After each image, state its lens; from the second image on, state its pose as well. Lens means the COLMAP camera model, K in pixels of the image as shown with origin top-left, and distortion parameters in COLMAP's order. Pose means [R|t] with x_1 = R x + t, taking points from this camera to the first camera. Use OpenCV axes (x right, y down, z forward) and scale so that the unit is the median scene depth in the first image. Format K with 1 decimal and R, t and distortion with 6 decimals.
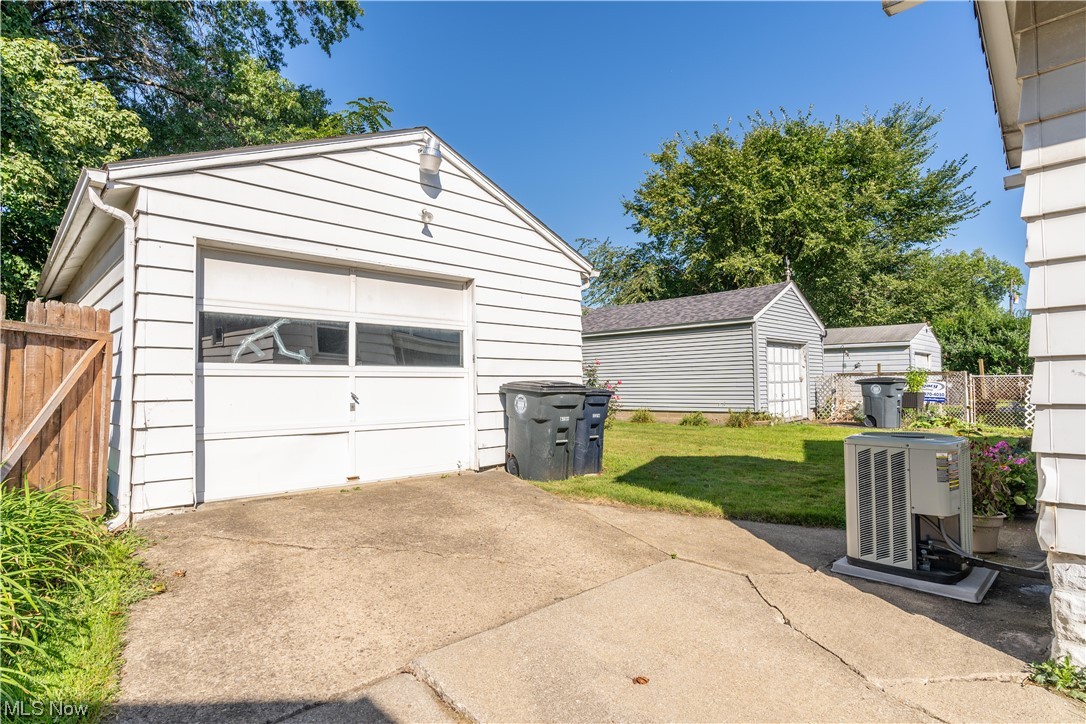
lens RADIAL K [[572.7, 0, 549.1], [0, 572.7, 360.2], [0, 0, 1]] dist [-0.004510, 0.000157]
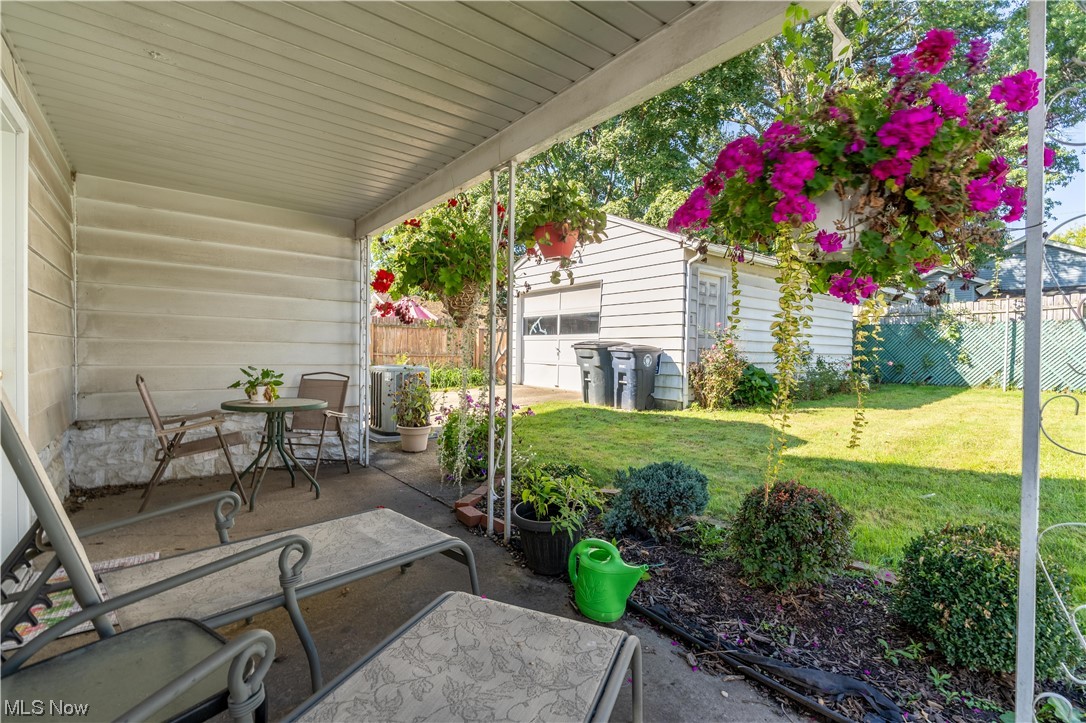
lens RADIAL K [[490.1, 0, 548.1], [0, 490.1, 362.5], [0, 0, 1]] dist [-0.004844, 0.001479]
pose [[-0.098036, 0.031686, -0.994678, 0.359775], [0.029918, 0.999135, 0.028879, 0.014083], [0.994733, -0.026927, -0.098899, 0.271302]]
